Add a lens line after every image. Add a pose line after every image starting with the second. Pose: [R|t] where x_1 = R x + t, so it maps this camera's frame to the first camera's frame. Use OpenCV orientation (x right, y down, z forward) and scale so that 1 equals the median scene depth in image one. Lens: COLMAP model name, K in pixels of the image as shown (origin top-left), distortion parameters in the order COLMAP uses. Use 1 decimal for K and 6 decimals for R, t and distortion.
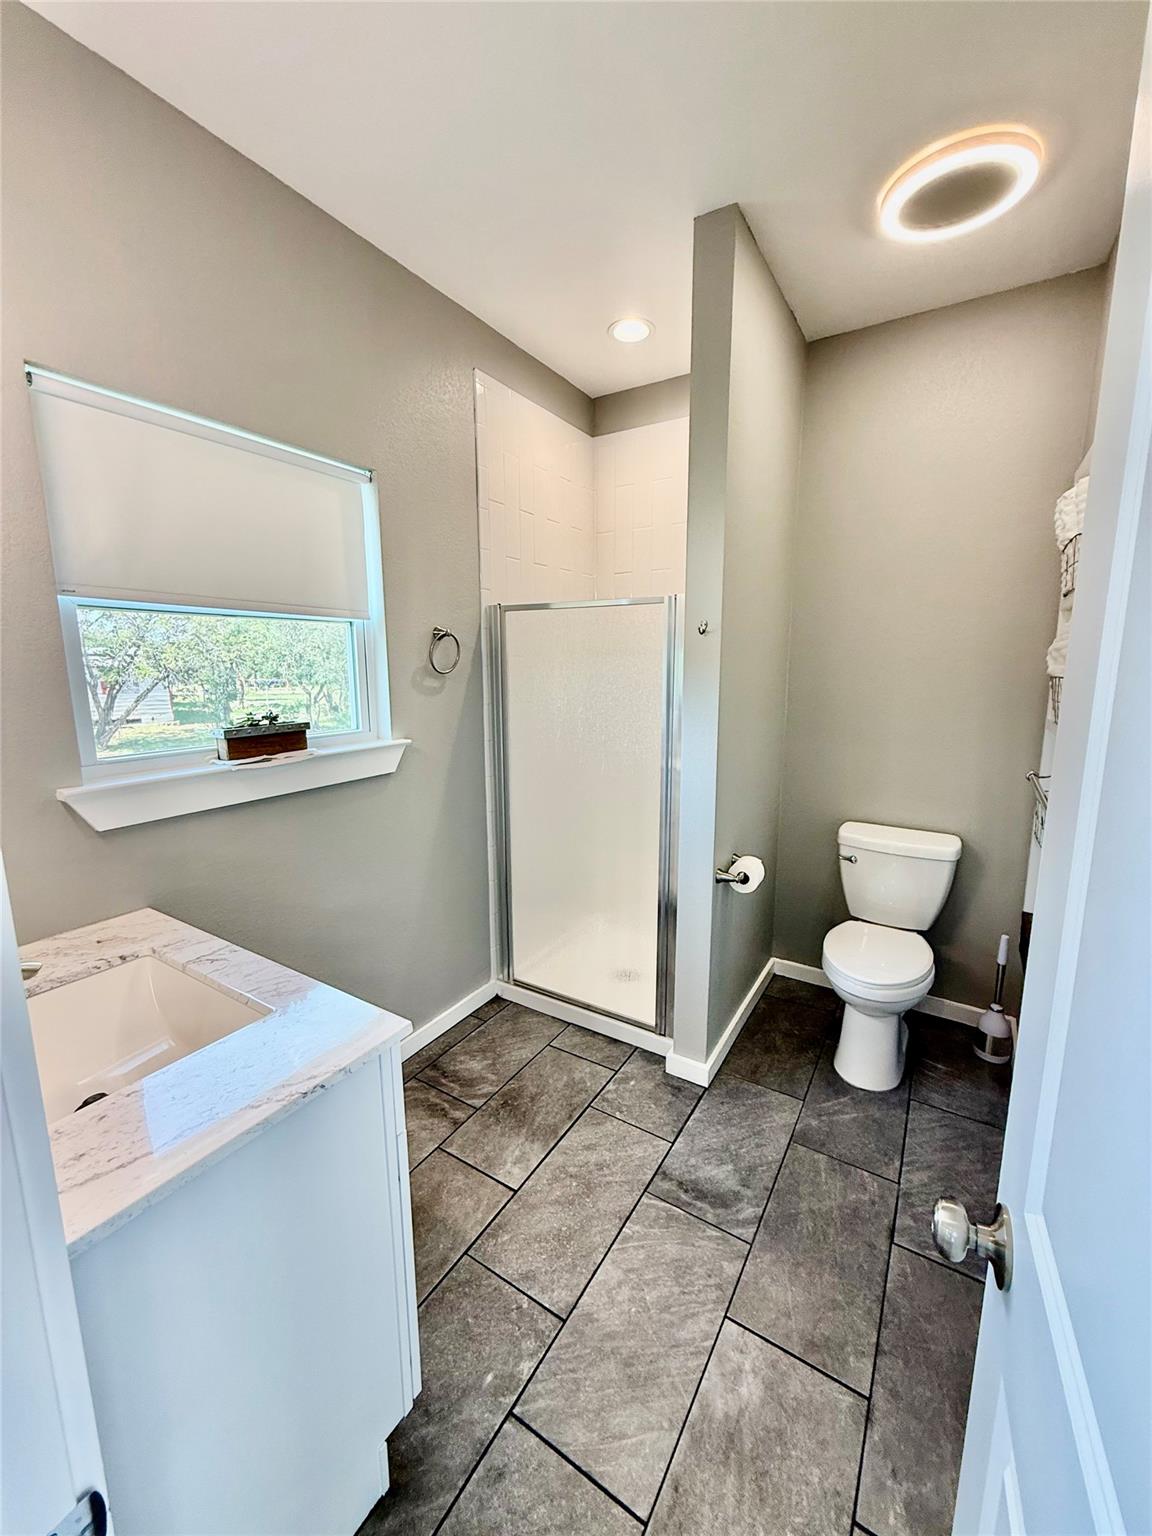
lens RADIAL K [[611.9, 0, 573.4], [0, 611.9, 770.5], [0, 0, 1]] dist [-0.002664, 0.001230]
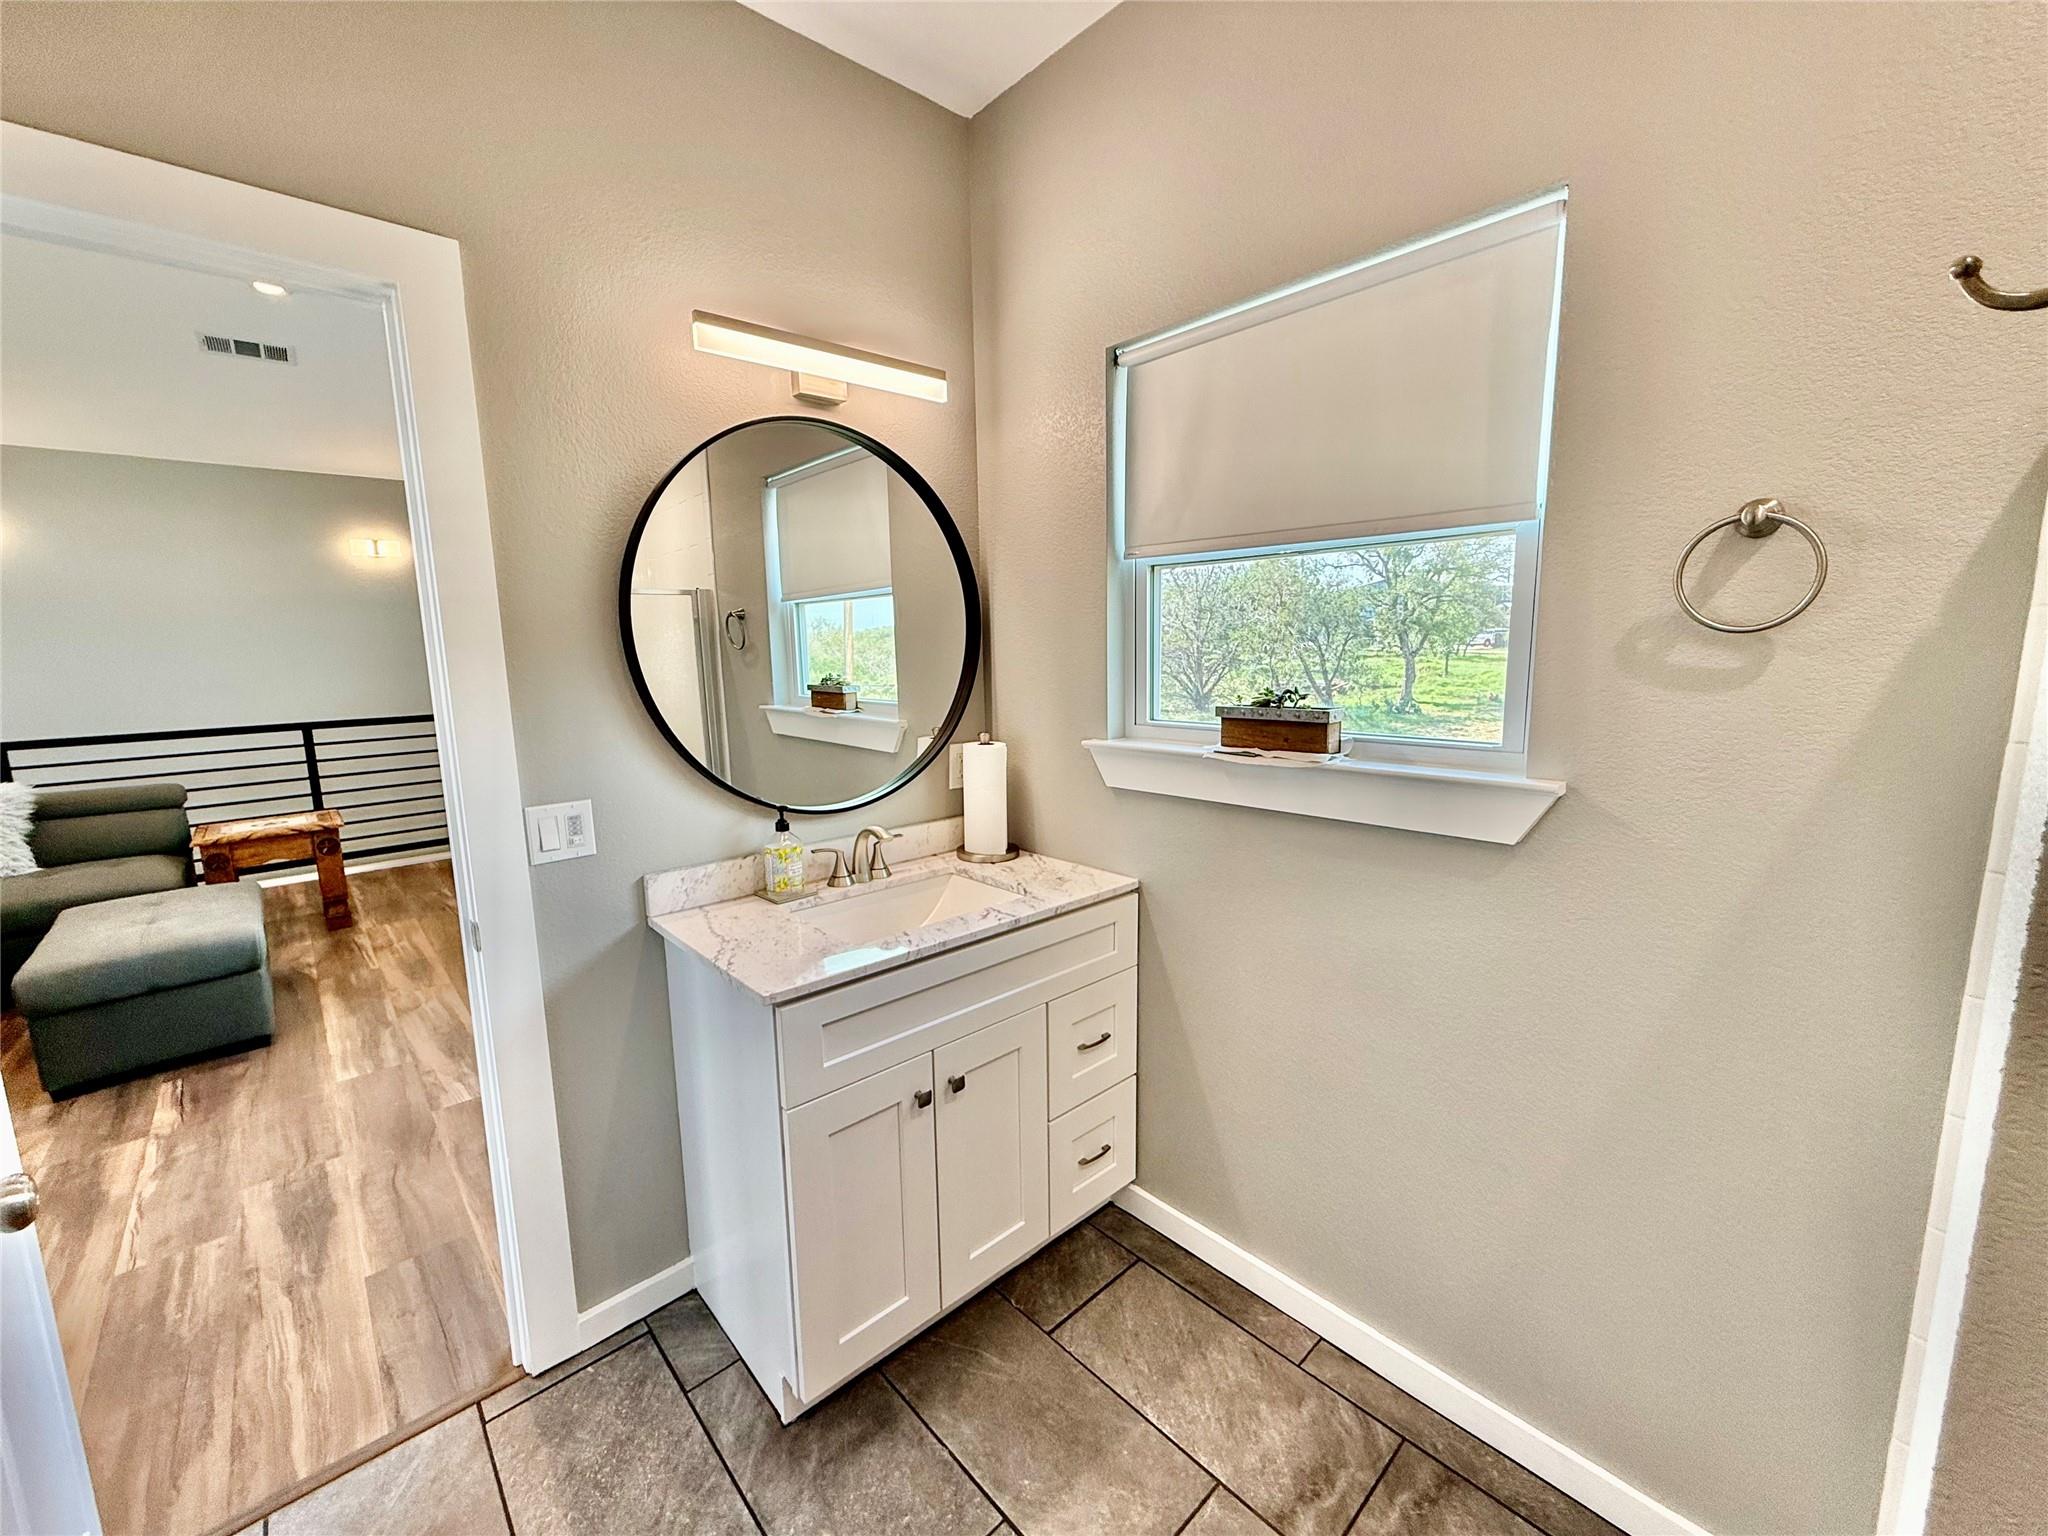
lens RADIAL K [[815.9, 0, 1021.1], [0, 815.9, 761.2], [0, 0, 1]] dist [-0.002664, 0.001230]
pose [[-0.257783, 0.152126, -0.954152, 0.478308], [-0.146547, 0.969946, 0.194237, -0.154589], [0.955025, 0.189899, -0.227742, 0.958831]]
